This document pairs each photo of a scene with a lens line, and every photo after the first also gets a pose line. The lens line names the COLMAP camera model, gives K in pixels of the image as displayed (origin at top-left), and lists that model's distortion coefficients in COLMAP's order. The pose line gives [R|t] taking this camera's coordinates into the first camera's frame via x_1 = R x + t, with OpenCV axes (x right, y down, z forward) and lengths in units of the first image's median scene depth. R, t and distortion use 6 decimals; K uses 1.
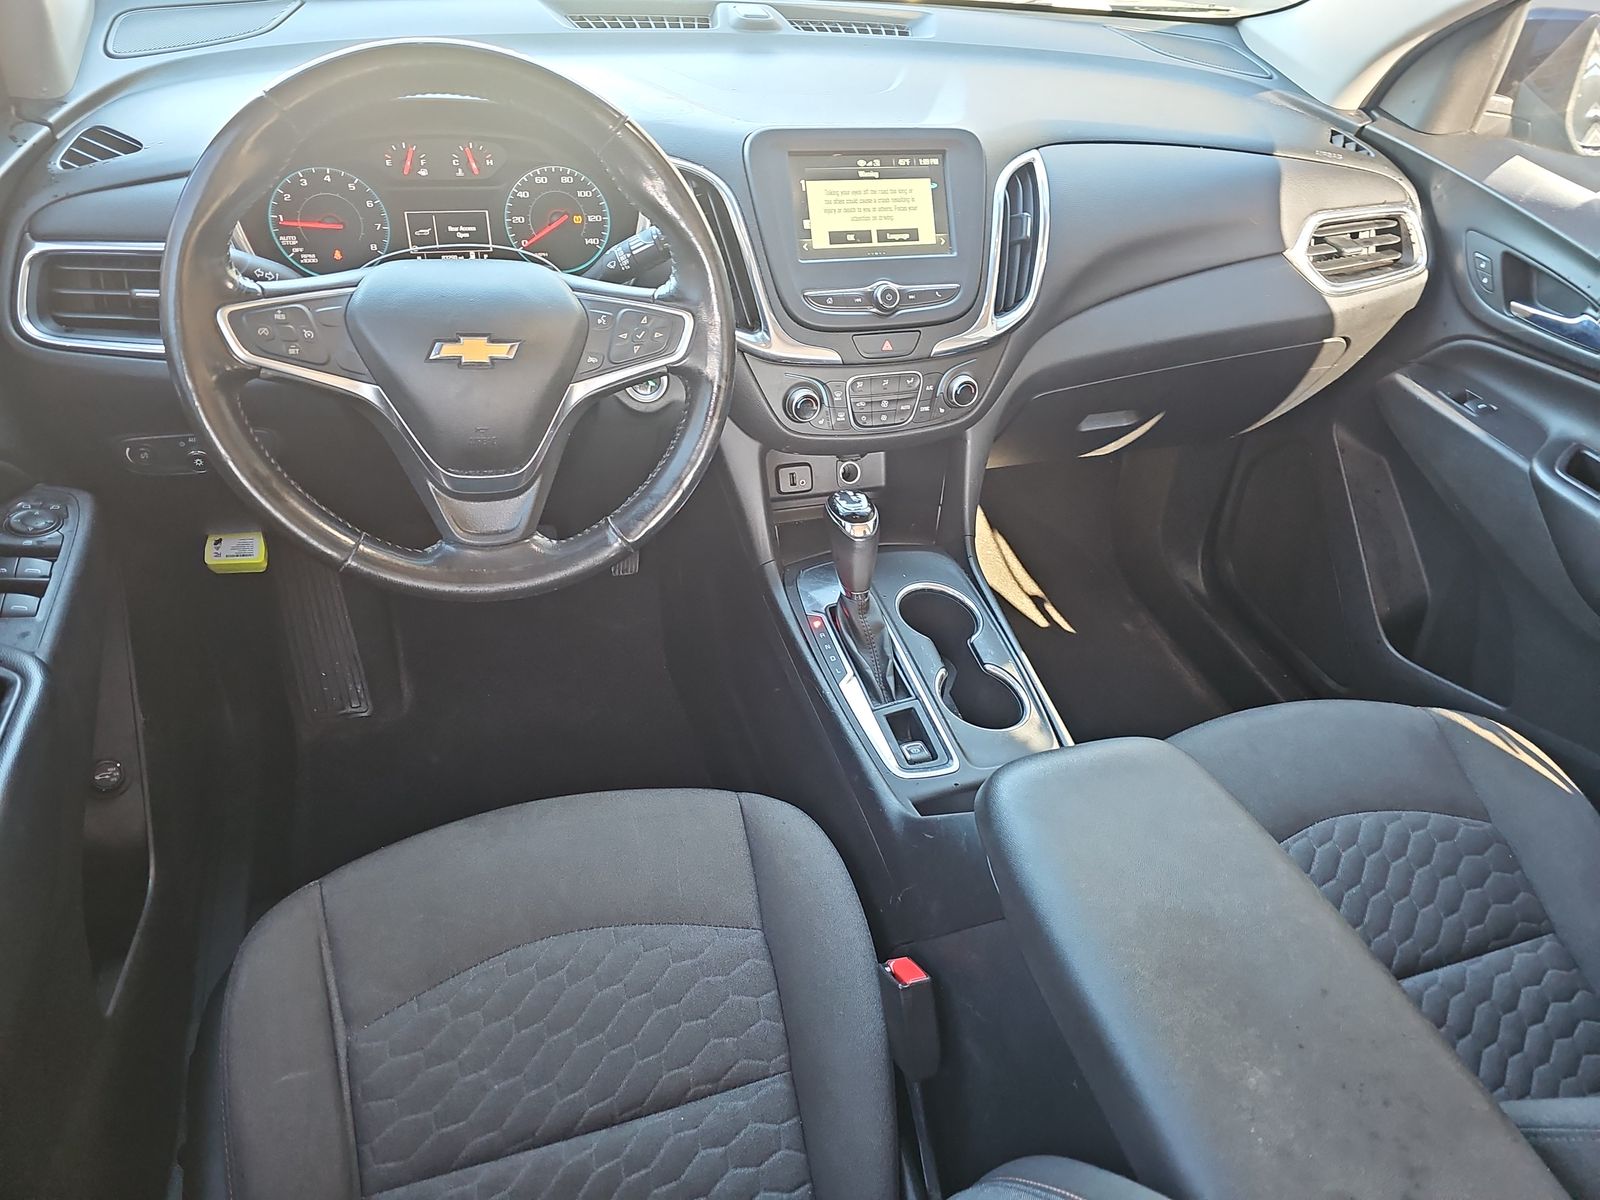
lens RADIAL K [[1048.7, 0, 800.0], [0, 1048.7, 600.0], [0, 0, 1]] dist [0.080436, -0.088996]
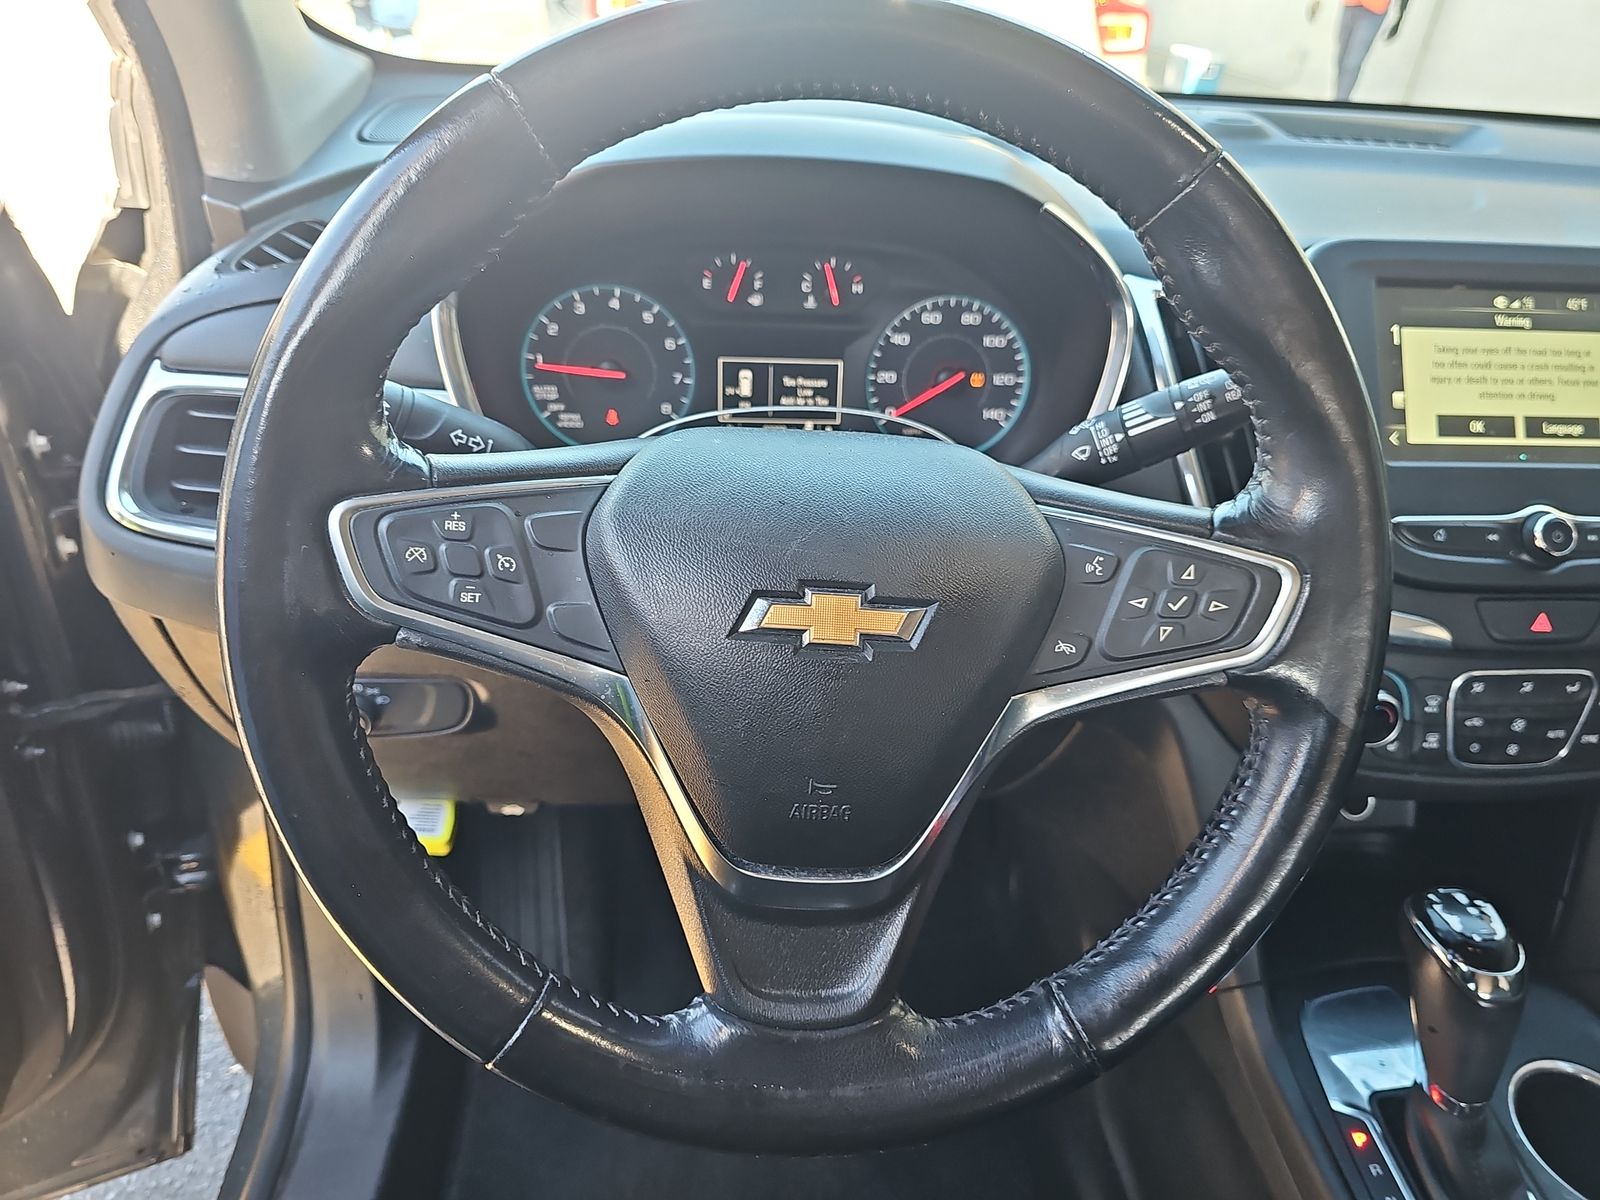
lens RADIAL K [[1098.1, 0, 800.0], [0, 1098.1, 600.0], [0, 0, 1]] dist [0.041250, -0.044542]
pose [[0.967971, 0.086953, -0.235523, -0.151537], [-0.125932, 0.979718, -0.155863, -0.121552], [0.217193, 0.180531, 0.959289, 0.391133]]
